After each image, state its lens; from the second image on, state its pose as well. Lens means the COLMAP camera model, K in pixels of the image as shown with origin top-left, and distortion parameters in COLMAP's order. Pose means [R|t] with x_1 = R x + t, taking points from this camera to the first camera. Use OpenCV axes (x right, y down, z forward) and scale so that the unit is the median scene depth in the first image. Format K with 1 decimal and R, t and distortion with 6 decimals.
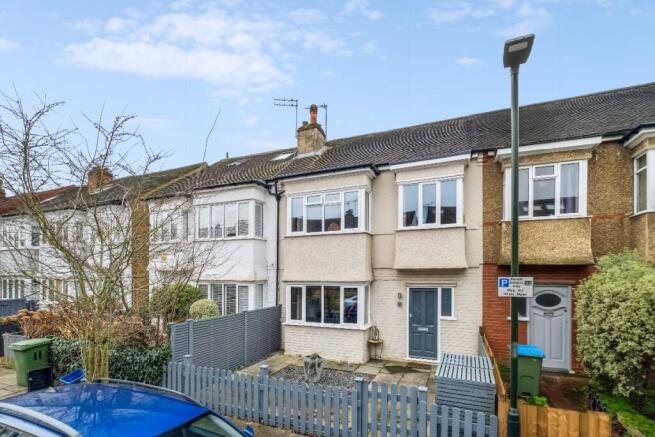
lens RADIAL K [[281.4, 0, 325.9], [0, 281.4, 231.4], [0, 0, 1]] dist [-0.000085, -0.000295]
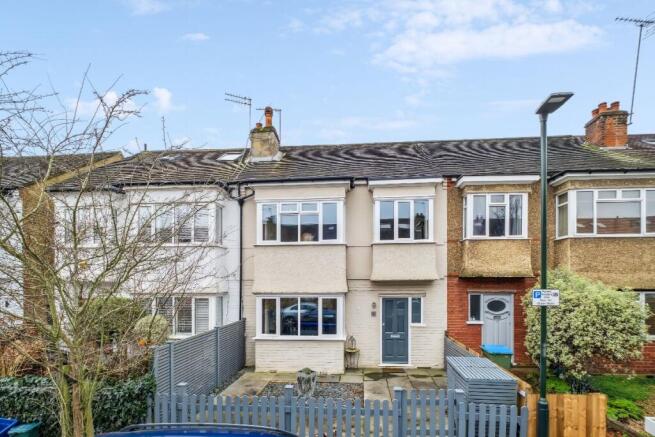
lens RADIAL K [[284.3, 0, 311.0], [0, 284.3, 242.0], [0, 0, 1]] dist [0.000447, 0.000317]
pose [[0.957062, 0.036718, 0.287548, -0.290179], [-0.039075, 0.999233, 0.002461, -0.002330], [-0.287237, -0.013591, 0.957763, 0.055232]]
